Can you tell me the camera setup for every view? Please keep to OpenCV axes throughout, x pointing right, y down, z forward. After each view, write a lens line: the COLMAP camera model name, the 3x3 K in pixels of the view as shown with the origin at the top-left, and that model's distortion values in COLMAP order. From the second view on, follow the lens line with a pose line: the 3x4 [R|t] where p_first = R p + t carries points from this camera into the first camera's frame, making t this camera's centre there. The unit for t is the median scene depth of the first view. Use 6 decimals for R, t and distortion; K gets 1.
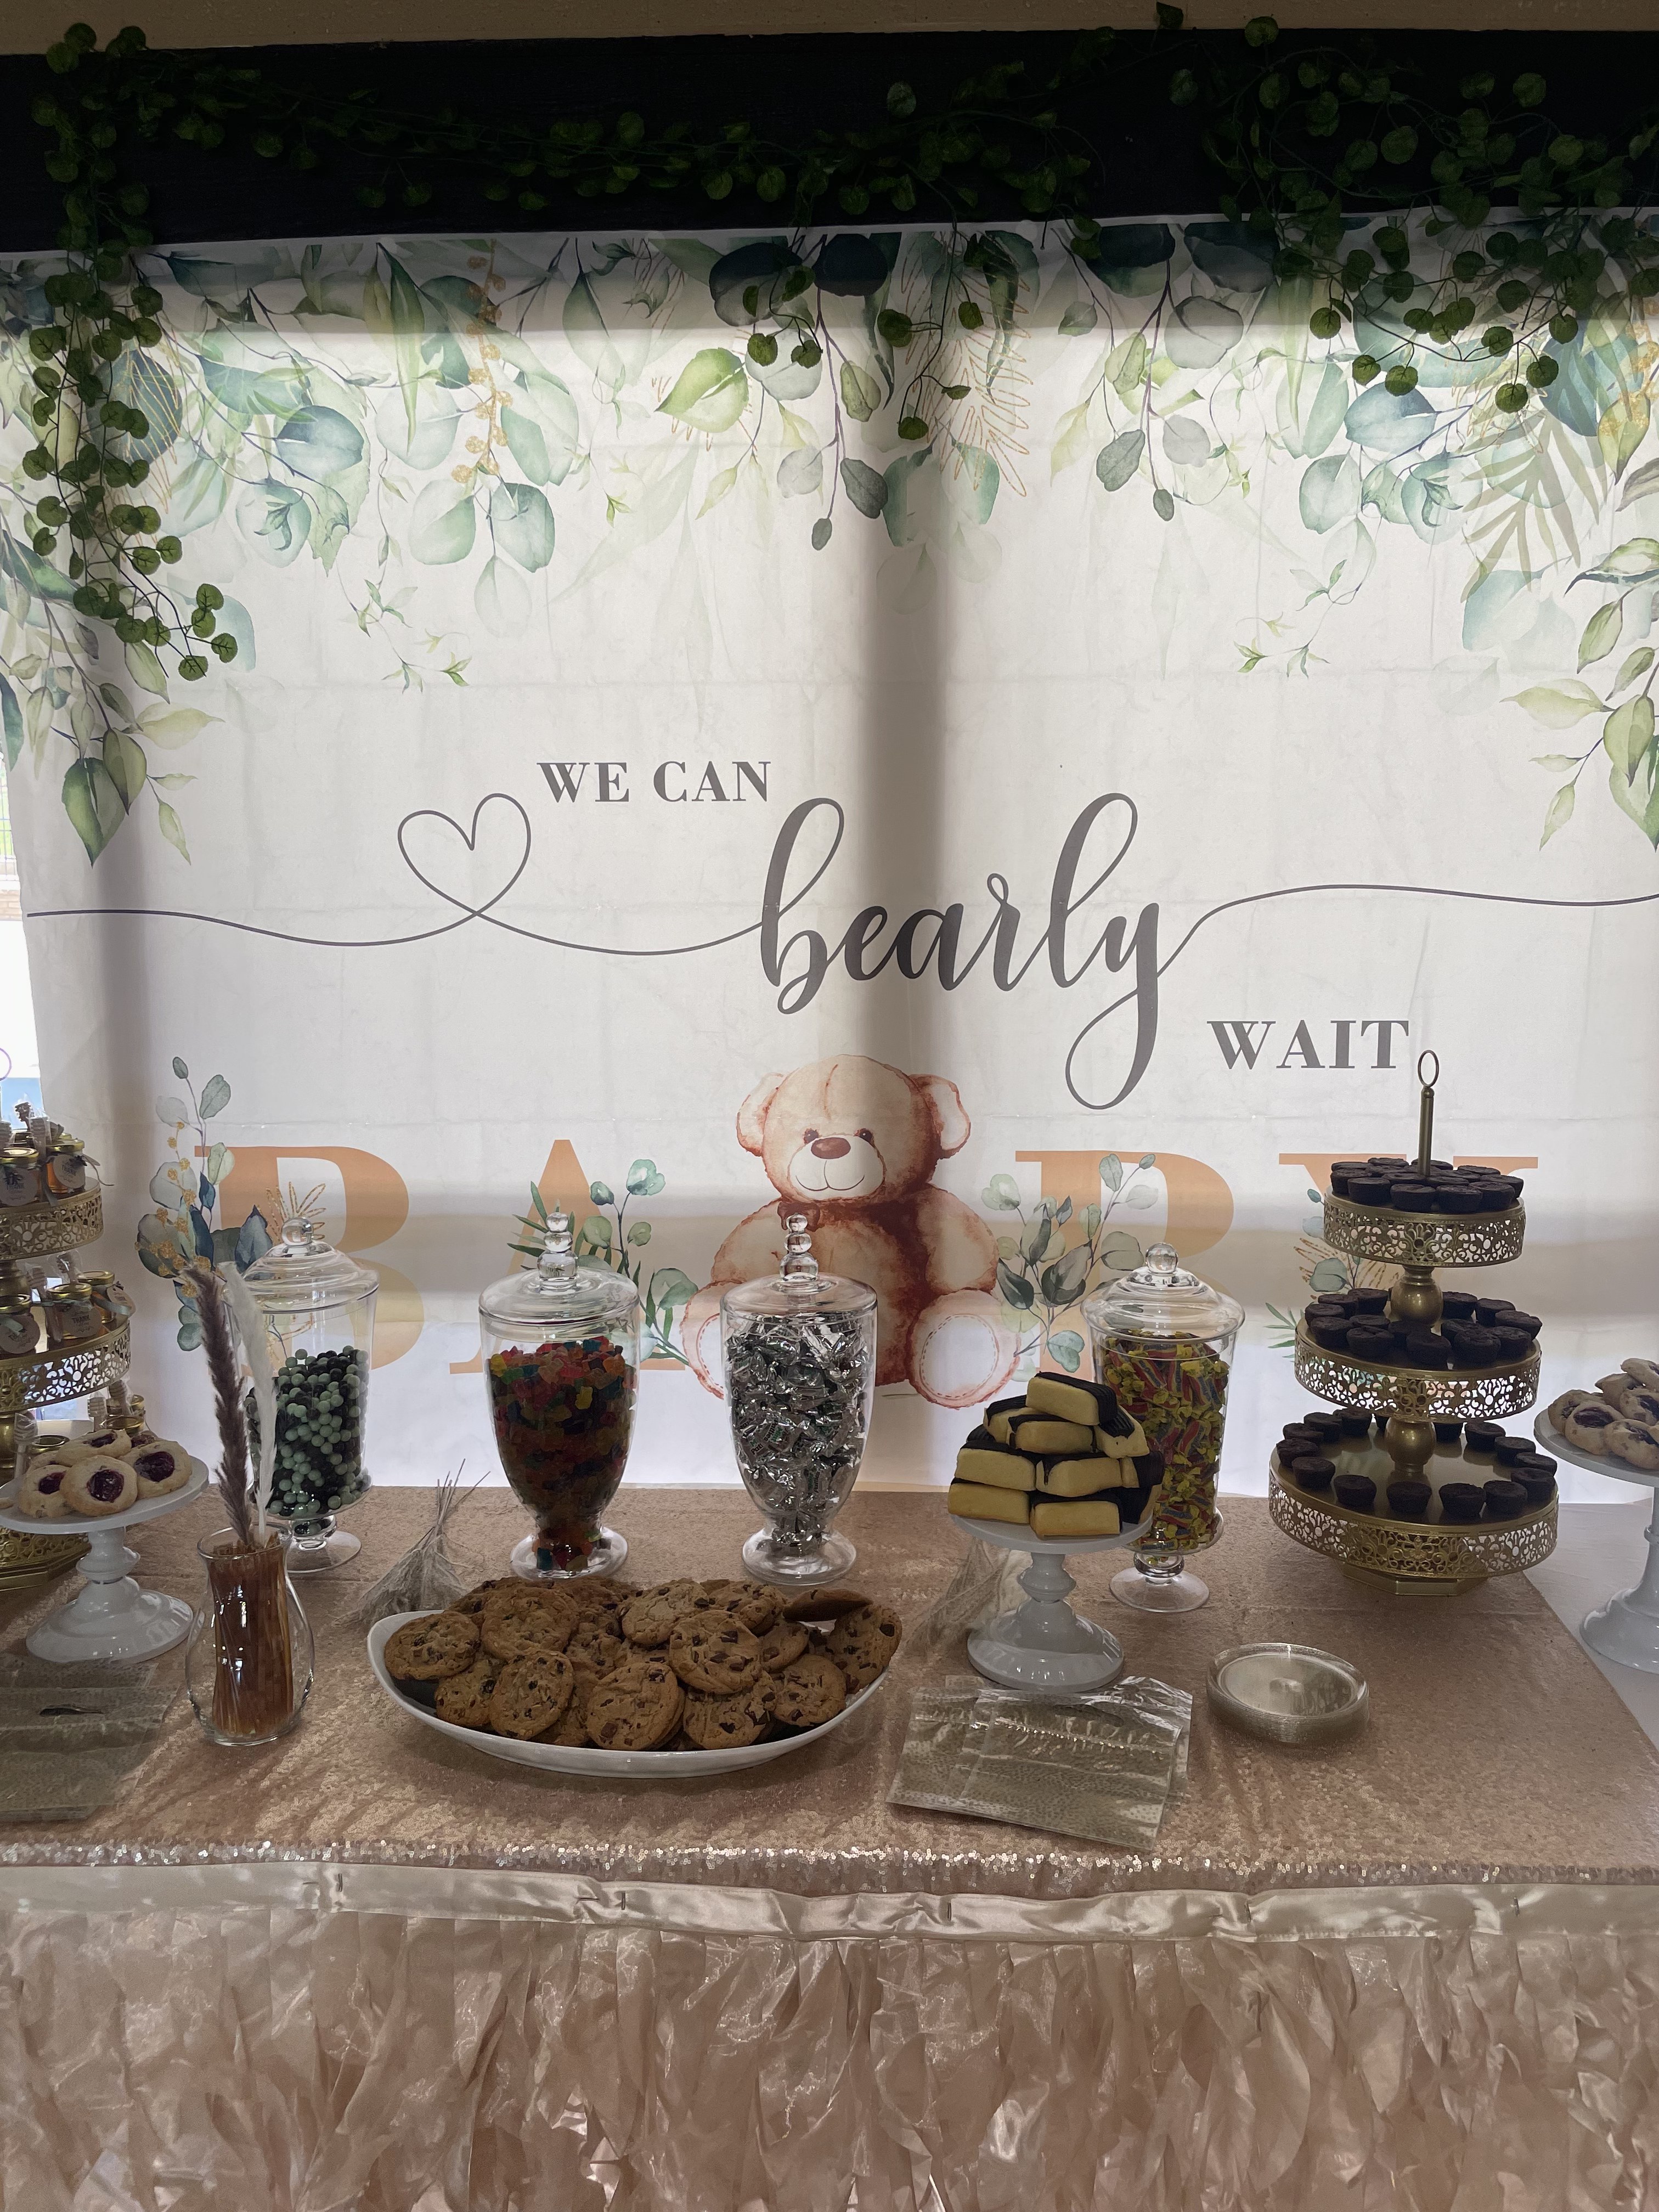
lens RADIAL K [[1668.7, 0, 856.2], [0, 1668.7, 1107.8], [0, 0, 1]] dist [0.083708, -0.117522]
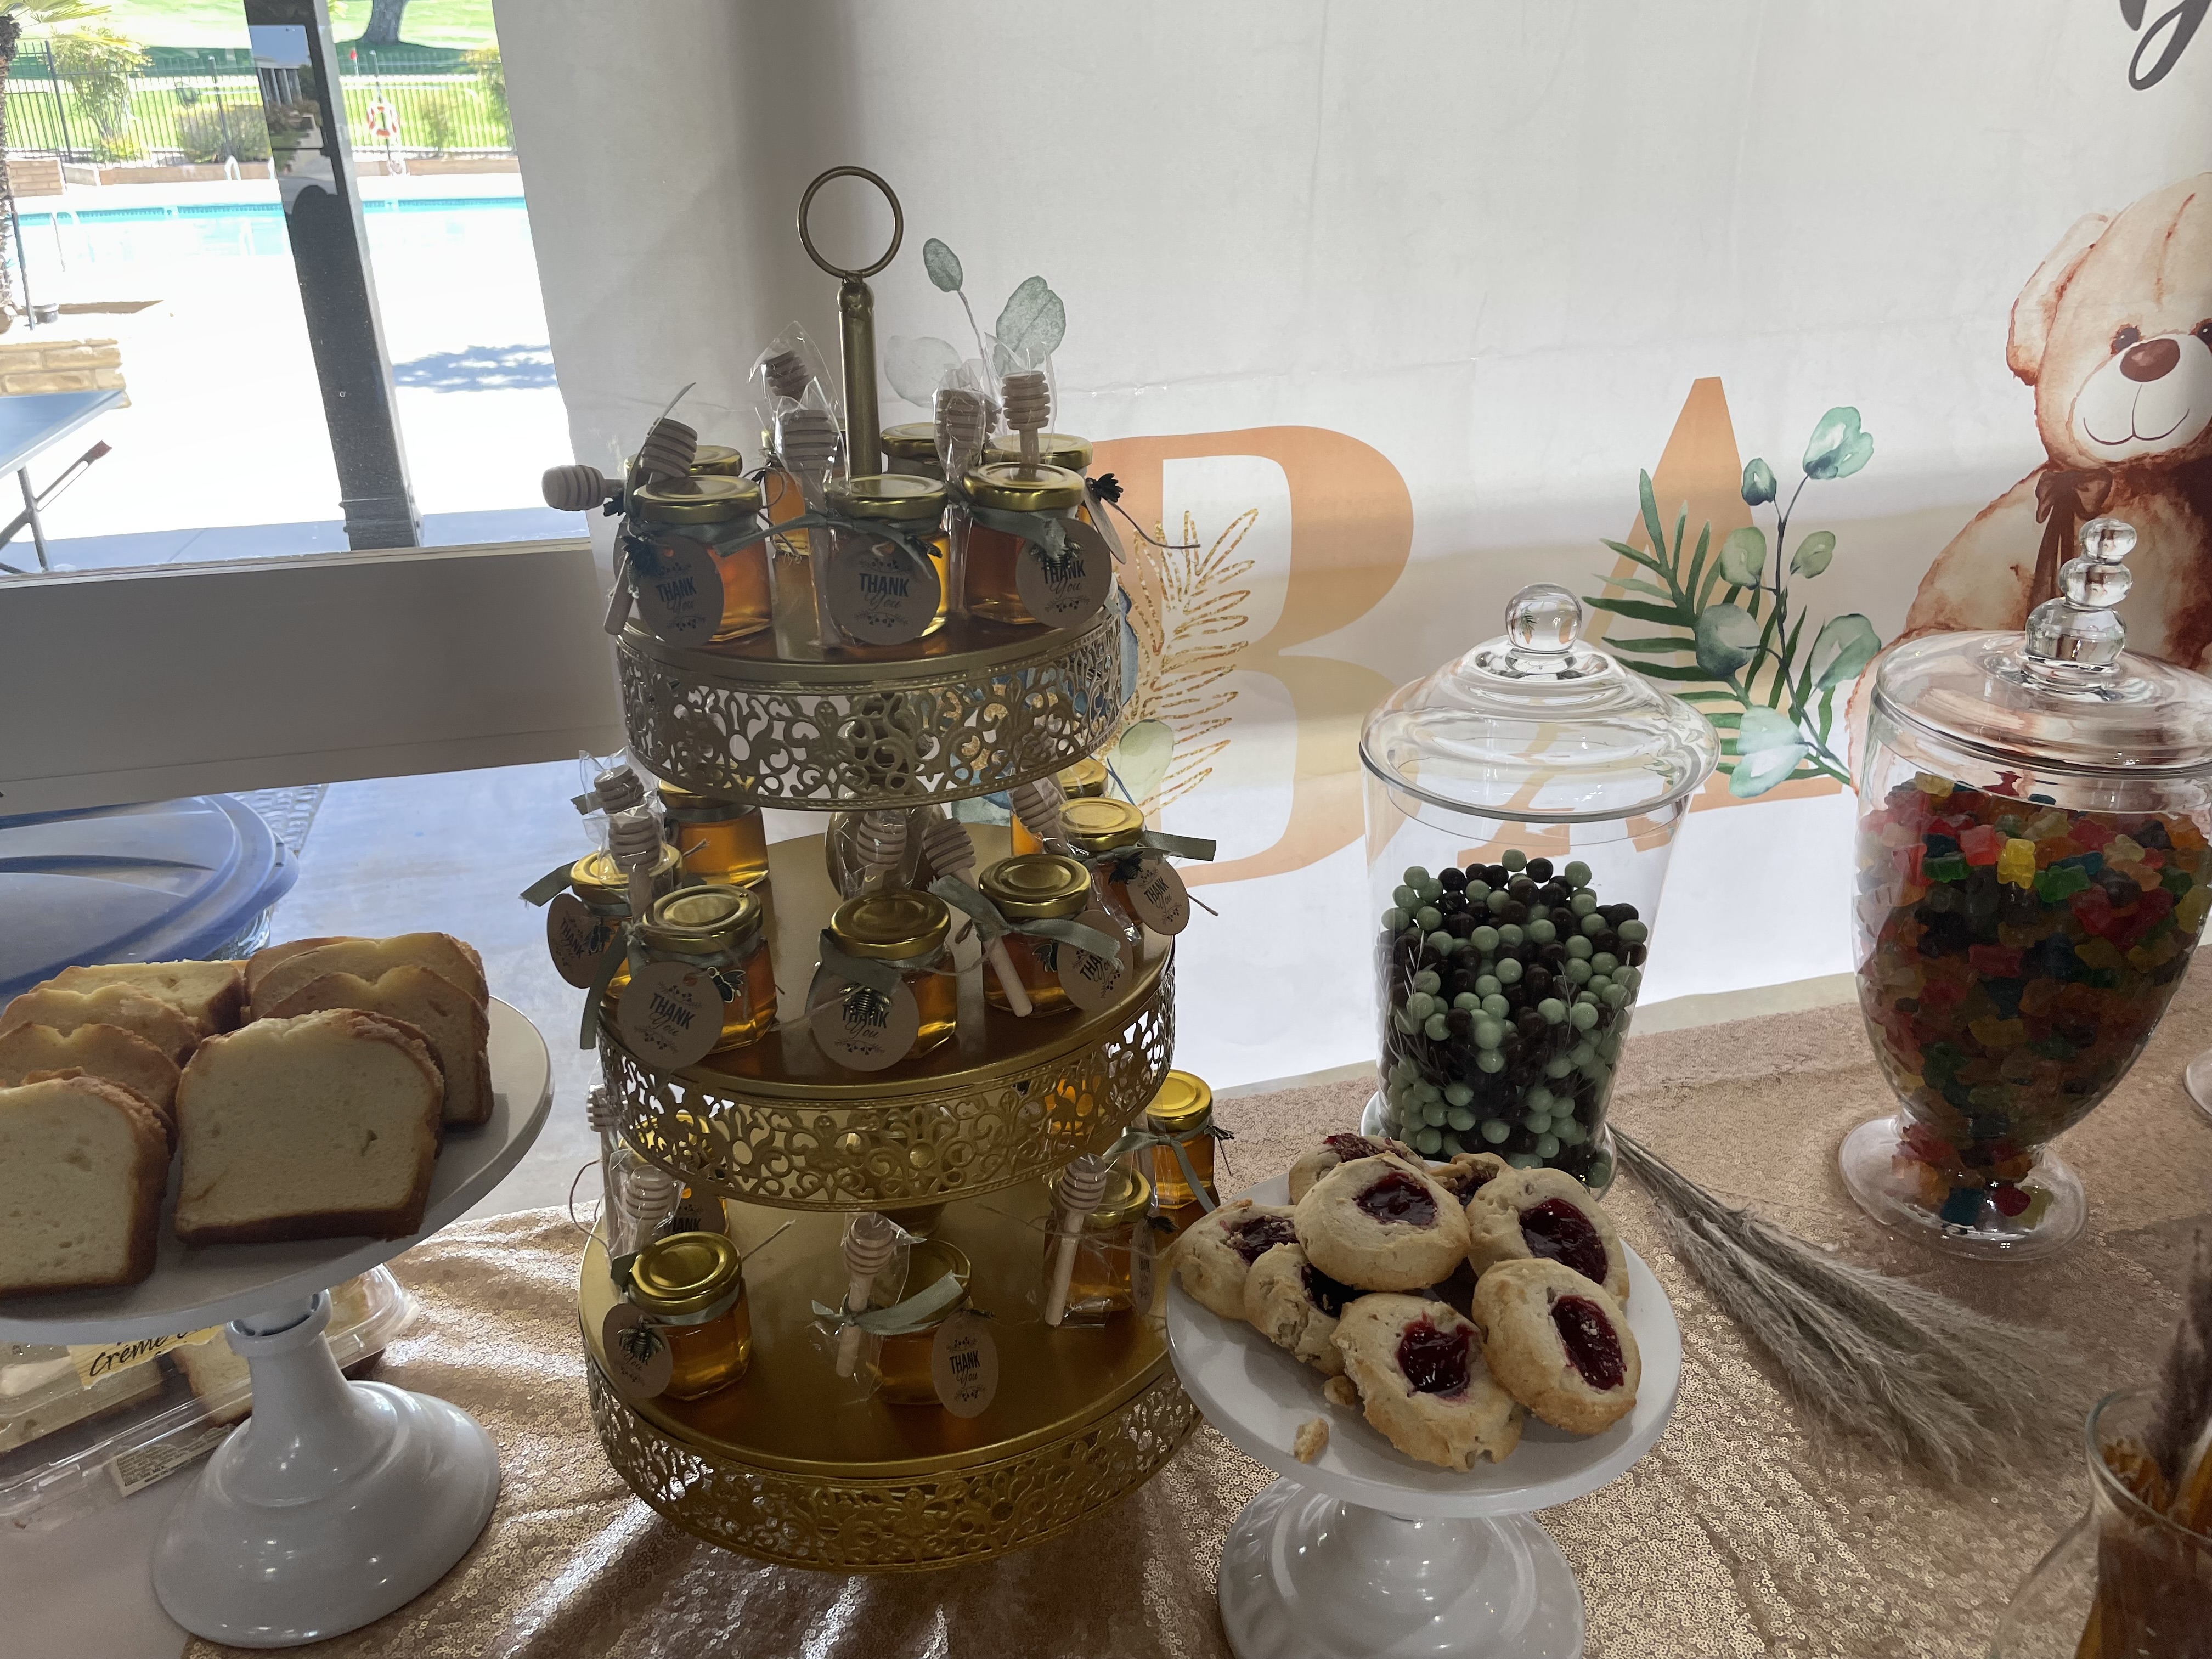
lens RADIAL K [[1668.7, 0, 1117.1], [0, 1668.7, 830.4], [0, 0, 1]] dist [0.083708, -0.117522]
pose [[0.960519, -0.130598, 0.245657, -0.516581], [0.067614, 0.966082, 0.249227, 0.012931], [-0.269873, -0.222778, 0.936770, 0.581120]]
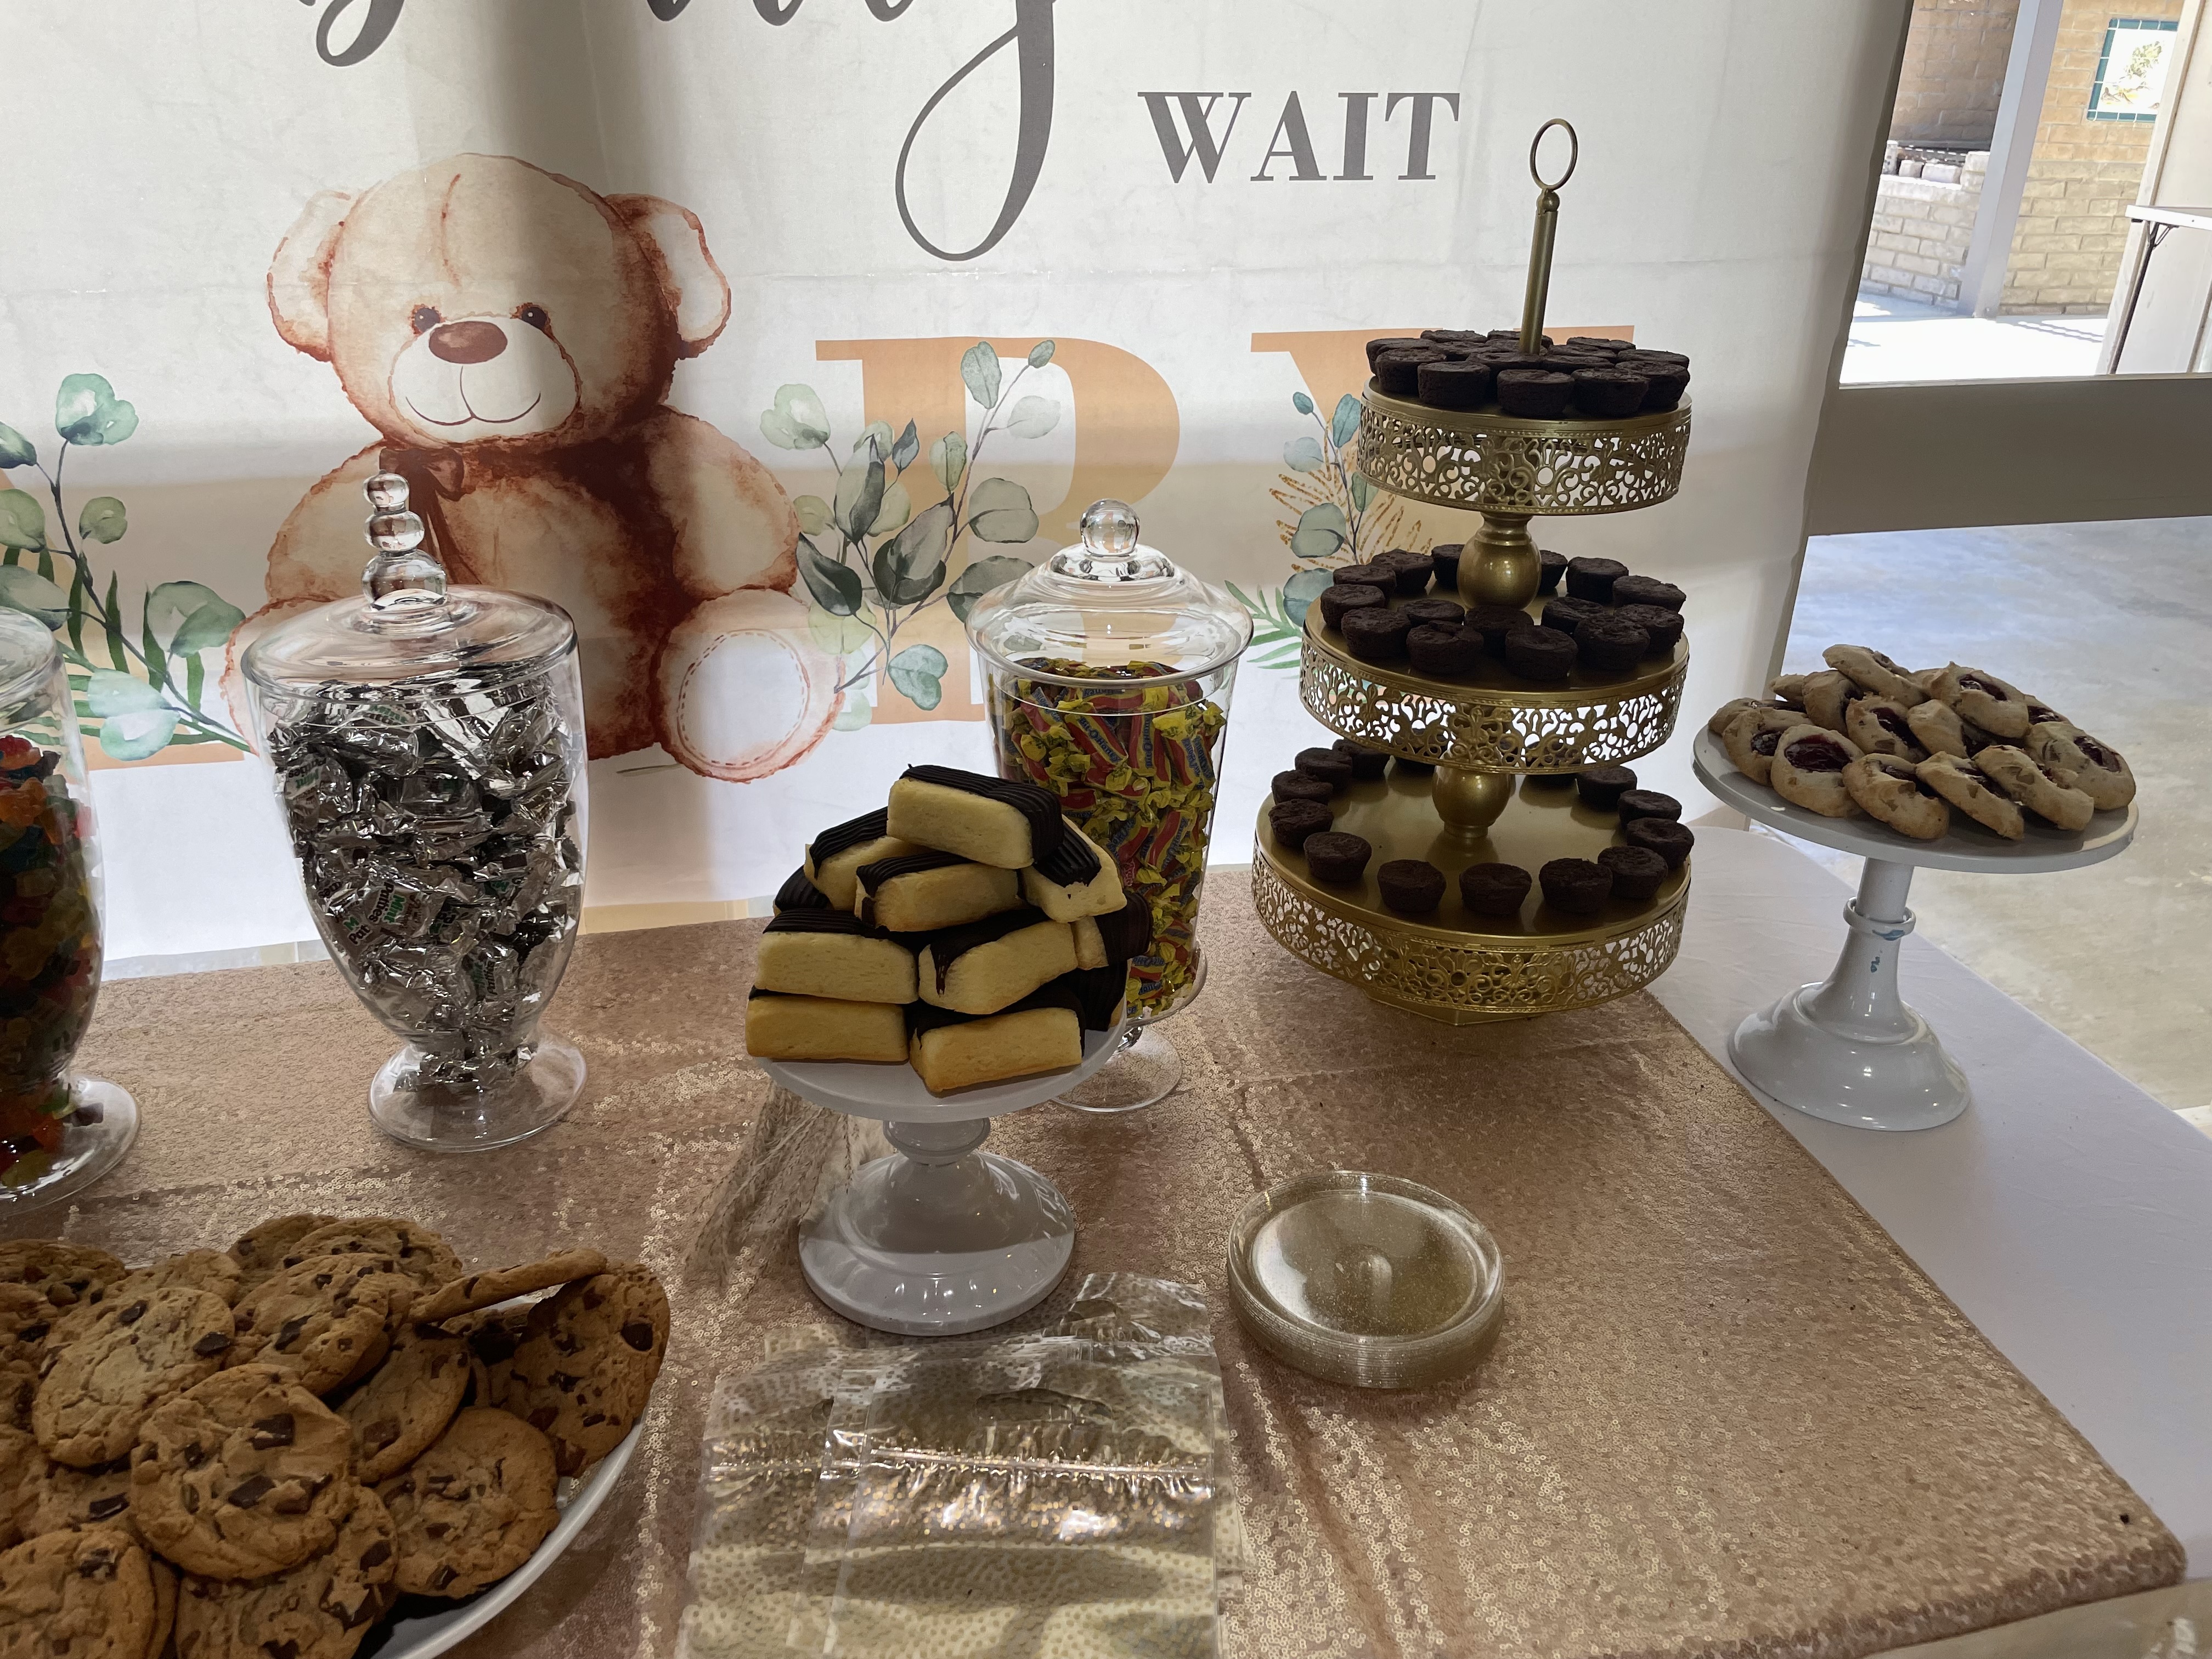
lens RADIAL K [[1668.7, 0, 1086.2], [0, 1668.7, 790.6], [0, 0, 1]] dist [0.083708, -0.117522]
pose [[0.963001, -0.092599, 0.253089, 0.026966], [0.023792, 0.964661, 0.262418, 0.027039], [-0.268444, -0.246687, 0.931173, 0.430059]]
